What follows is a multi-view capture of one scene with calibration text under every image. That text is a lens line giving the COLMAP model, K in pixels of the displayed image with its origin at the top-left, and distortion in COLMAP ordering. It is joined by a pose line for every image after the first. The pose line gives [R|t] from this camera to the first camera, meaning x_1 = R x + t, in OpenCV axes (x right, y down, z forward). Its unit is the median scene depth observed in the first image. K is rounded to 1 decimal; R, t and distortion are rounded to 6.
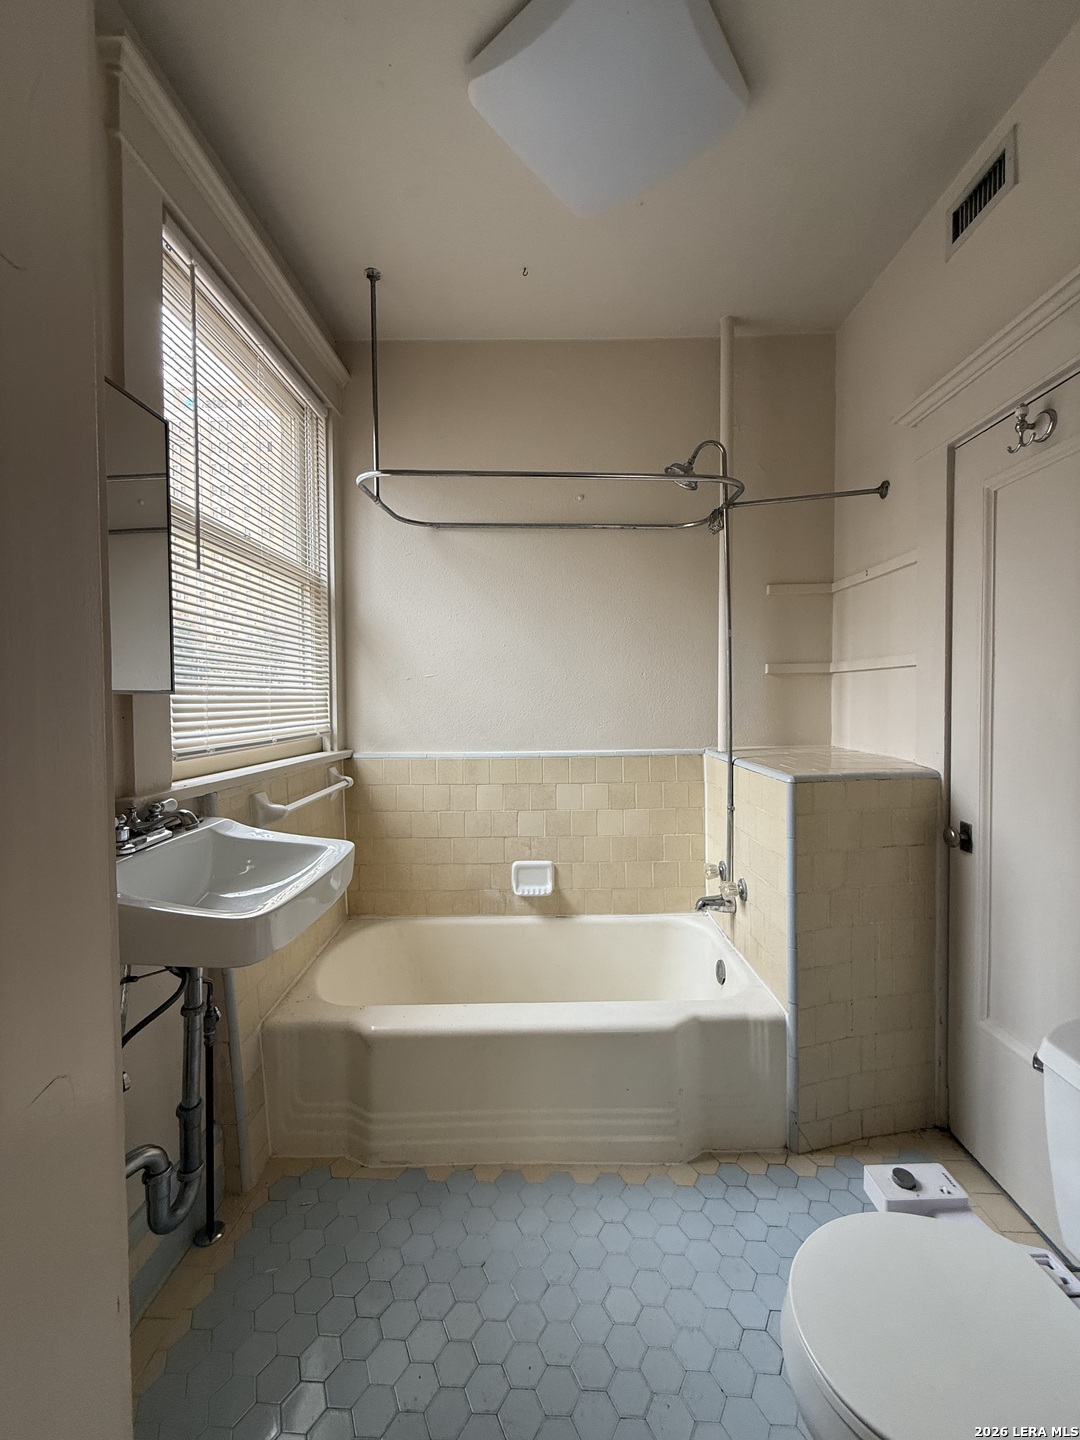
lens RADIAL K [[574.5, 0, 536.1], [0, 574.5, 707.4], [0, 0, 1]] dist [-0.000242, -0.000414]
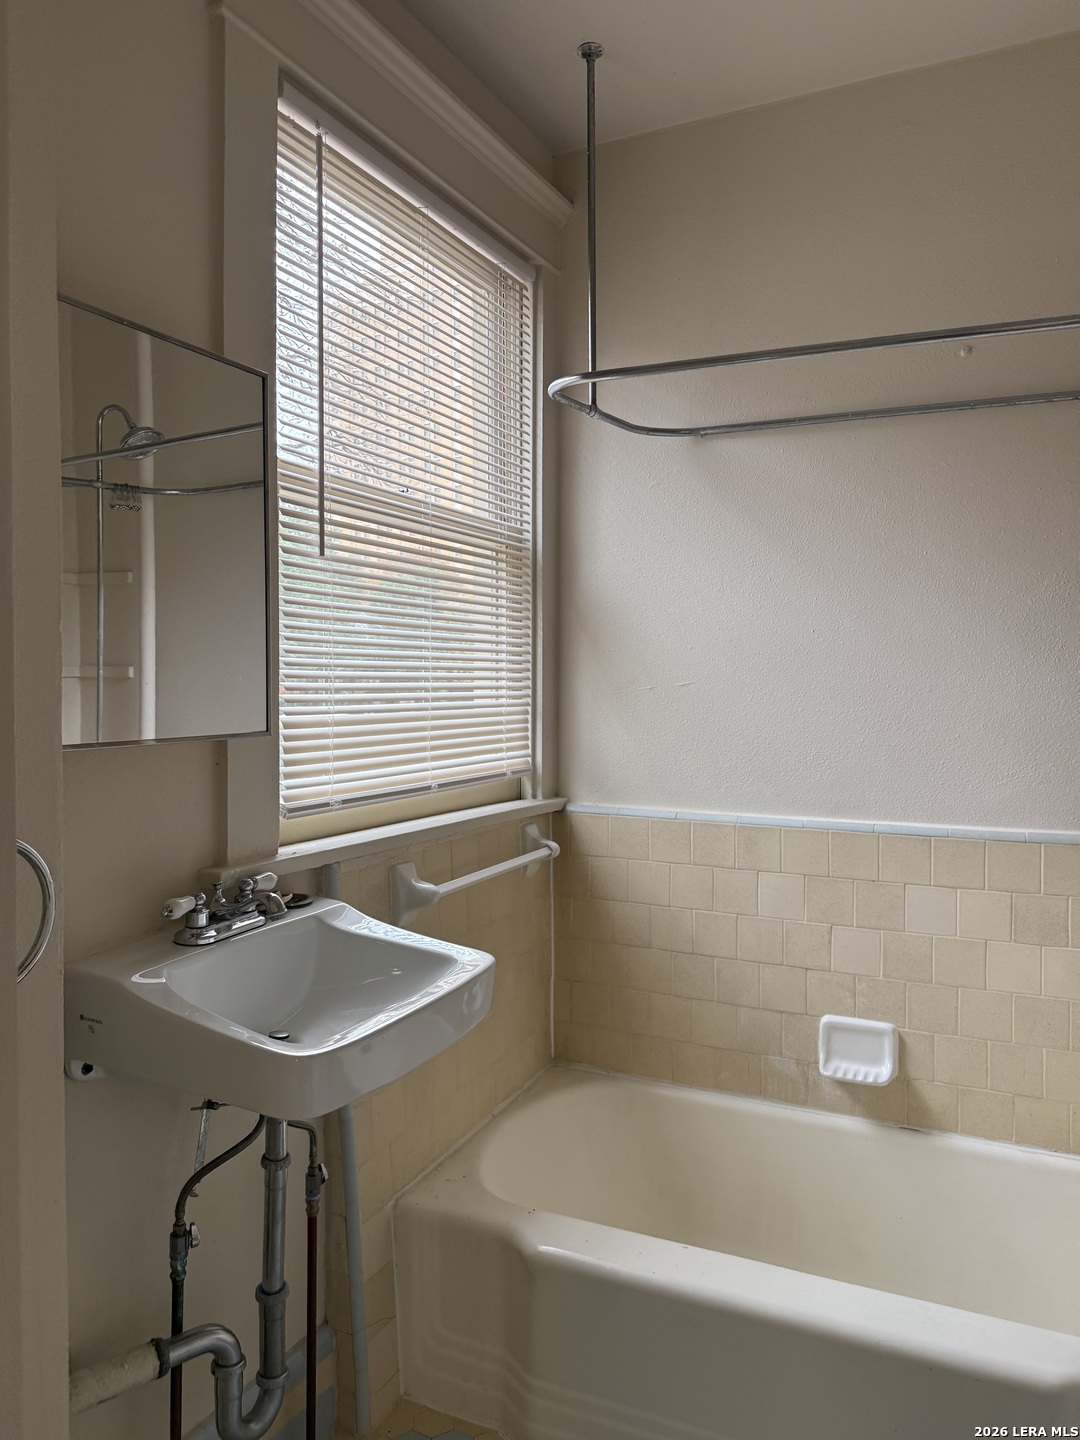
lens RADIAL K [[1008.3, 0, 538.9], [0, 1008.3, 693.9], [0, 0, 1]] dist [0.075220, -0.100695]
pose [[0.902761, 0.014485, -0.429899, 0.146810], [-0.015065, 0.999884, 0.002055, -0.048289], [0.429879, 0.004622, 0.902875, -0.029268]]
